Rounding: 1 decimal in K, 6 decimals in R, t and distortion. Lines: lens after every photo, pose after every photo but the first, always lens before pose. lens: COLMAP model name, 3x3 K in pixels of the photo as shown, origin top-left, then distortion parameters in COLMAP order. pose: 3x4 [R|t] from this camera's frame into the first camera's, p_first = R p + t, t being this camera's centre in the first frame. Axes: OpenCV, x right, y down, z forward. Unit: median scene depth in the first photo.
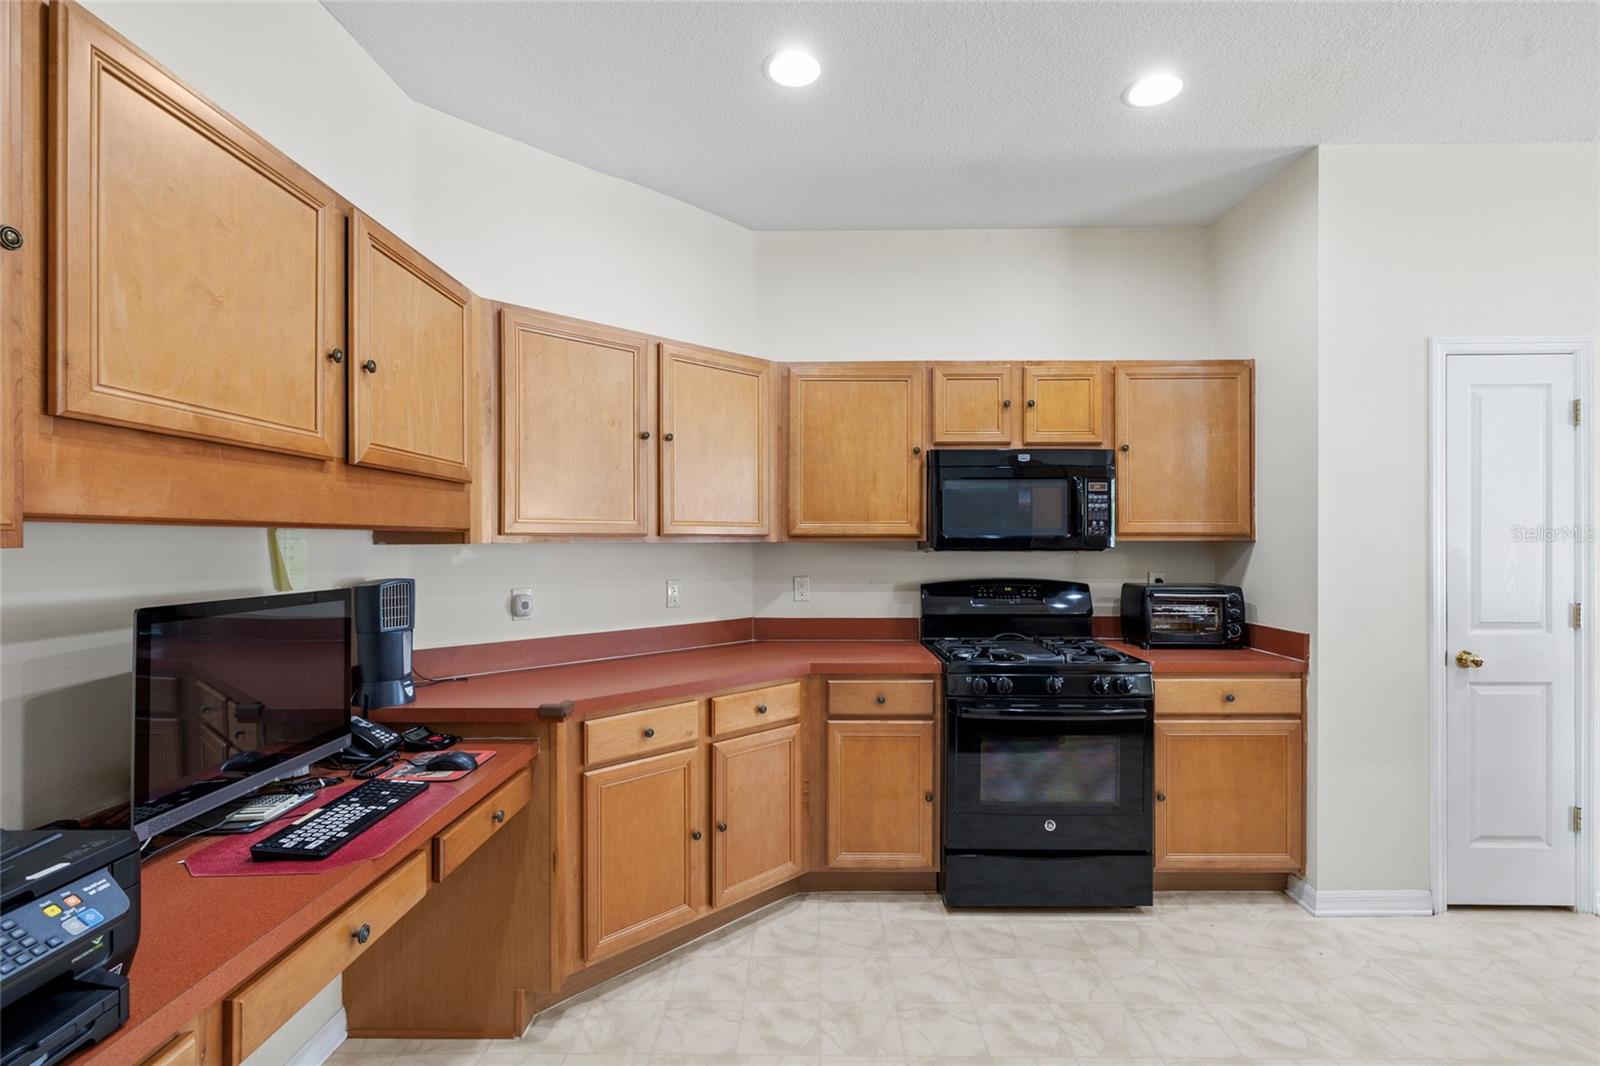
lens RADIAL K [[727.9, 0, 802.3], [0, 727.9, 526.3], [0, 0, 1]] dist [0.000015, 0.001728]
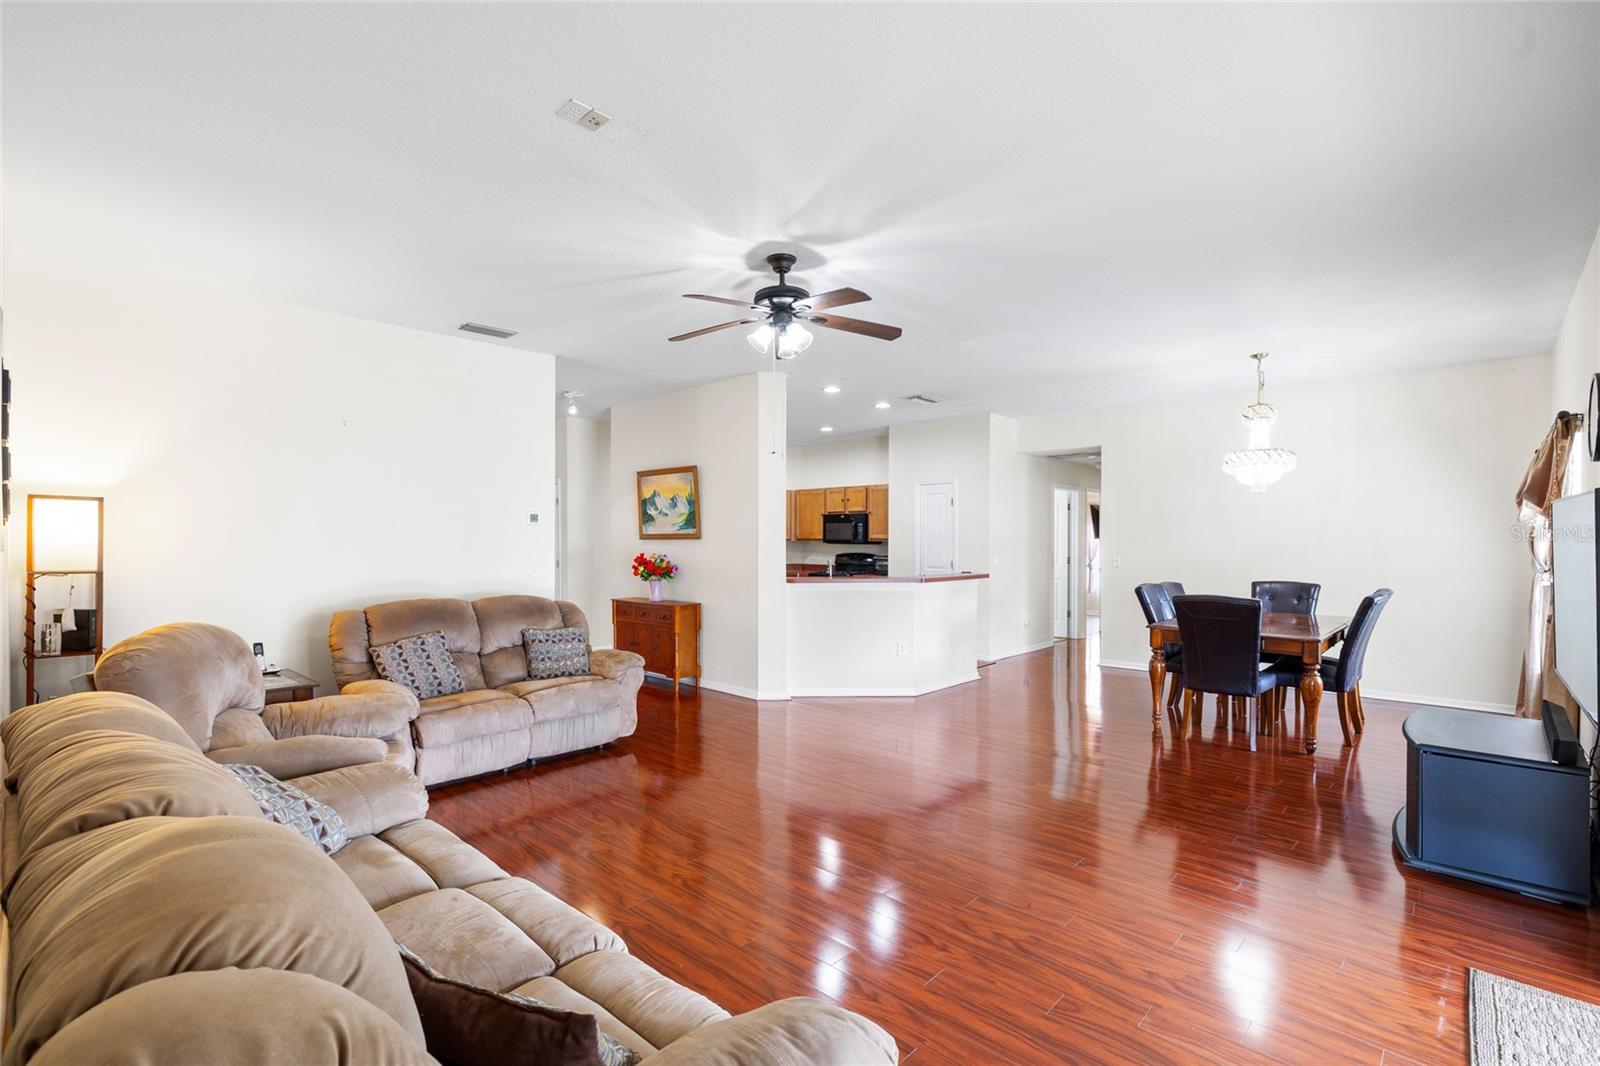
lens RADIAL K [[727.9, 0, 806.6], [0, 727.9, 544.5], [0, 0, 1]] dist [0.000015, 0.001728]
pose [[0.743998, 0.007493, -0.668139, 2.390195], [0.006362, 0.999812, 0.018297, -0.026394], [0.668151, -0.017864, 0.743811, -1.598003]]
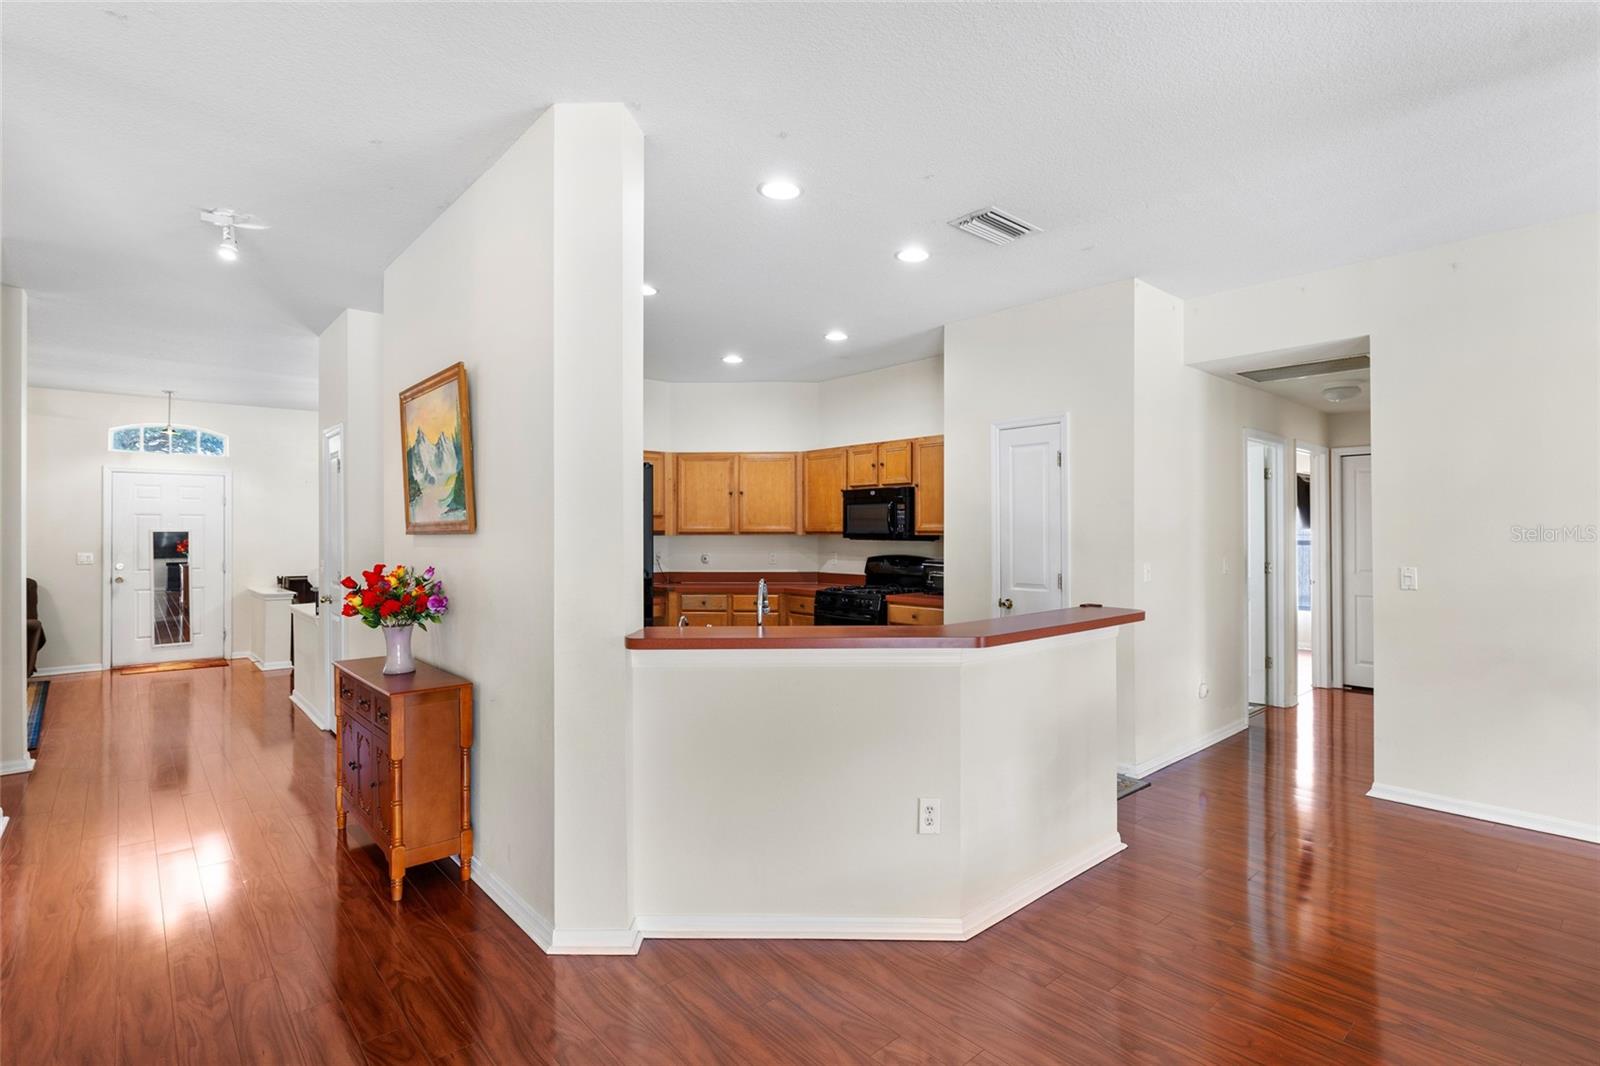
lens RADIAL K [[727.9, 0, 897.9], [0, 727.9, 527.3], [0, 0, 1]] dist [0.000015, 0.001728]
pose [[0.727574, -0.004104, -0.686017, 1.673397], [0.011178, 0.999920, 0.005873, -0.011299], [0.685938, -0.011942, 0.727562, -0.383965]]
